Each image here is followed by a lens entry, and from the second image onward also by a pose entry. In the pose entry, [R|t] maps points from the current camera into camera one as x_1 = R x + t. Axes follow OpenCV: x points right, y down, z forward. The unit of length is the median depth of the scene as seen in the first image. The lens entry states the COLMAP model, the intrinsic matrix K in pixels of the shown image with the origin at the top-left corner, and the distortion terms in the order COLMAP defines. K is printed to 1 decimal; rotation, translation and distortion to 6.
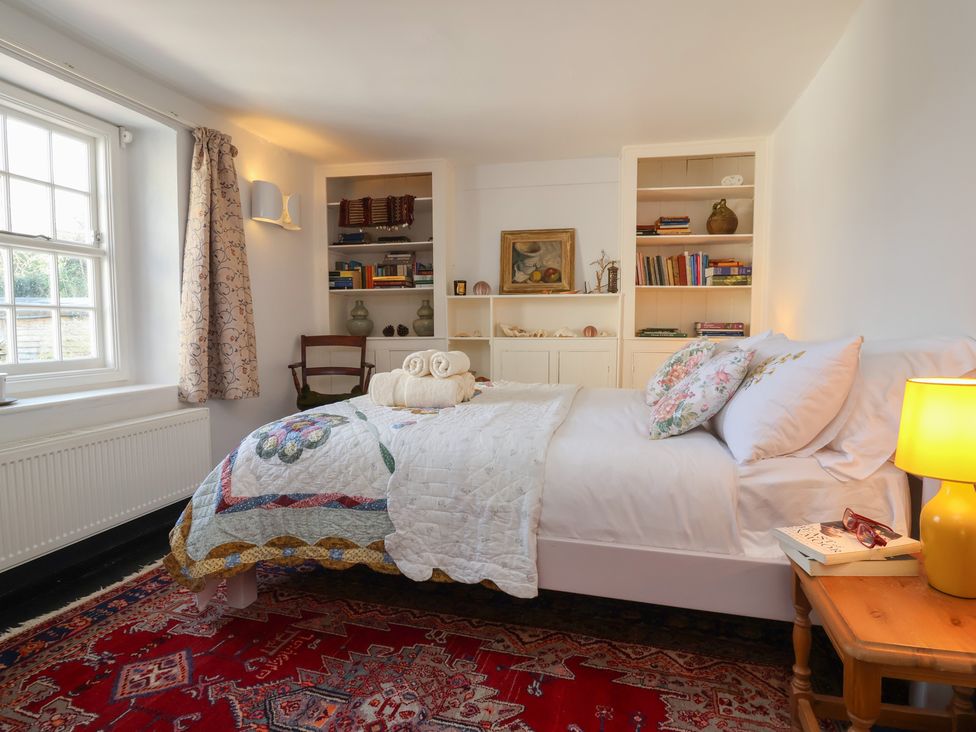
lens RADIAL K [[517.1, 0, 498.7], [0, 517.1, 357.4], [0, 0, 1]] dist [-0.001559, -0.015591]
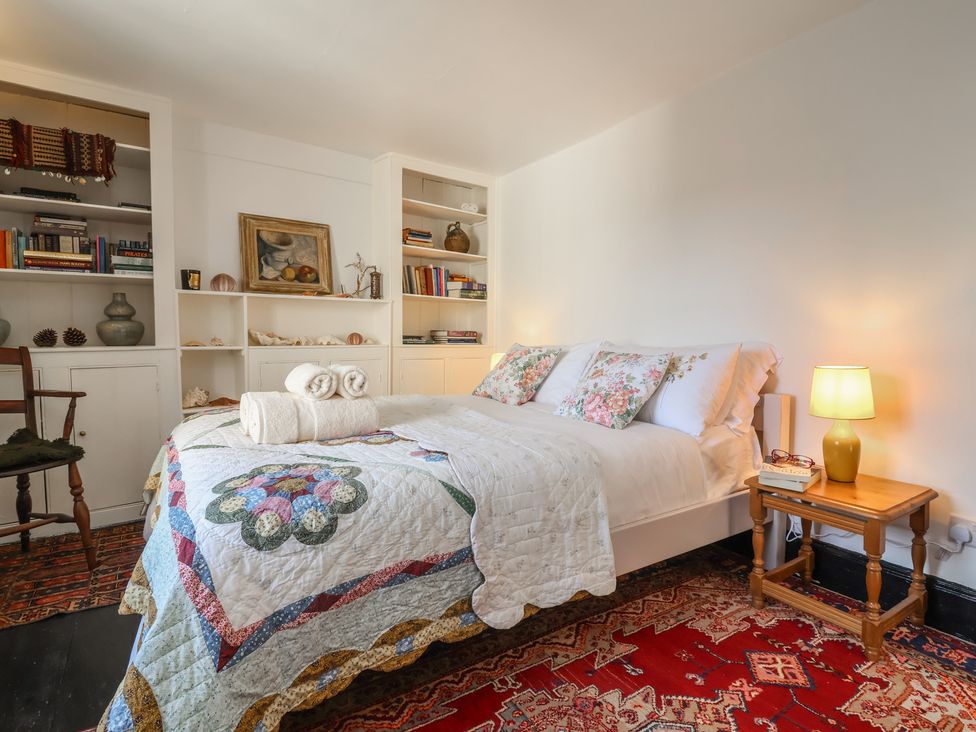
lens RADIAL K [[517.1, 0, 498.7], [0, 517.1, 357.4], [0, 0, 1]] dist [-0.001559, -0.015591]
pose [[0.653128, -0.028127, 0.756725, -0.386927], [0.036387, 0.999321, 0.005738, -0.013170], [-0.756373, 0.023788, 0.653708, 0.206729]]
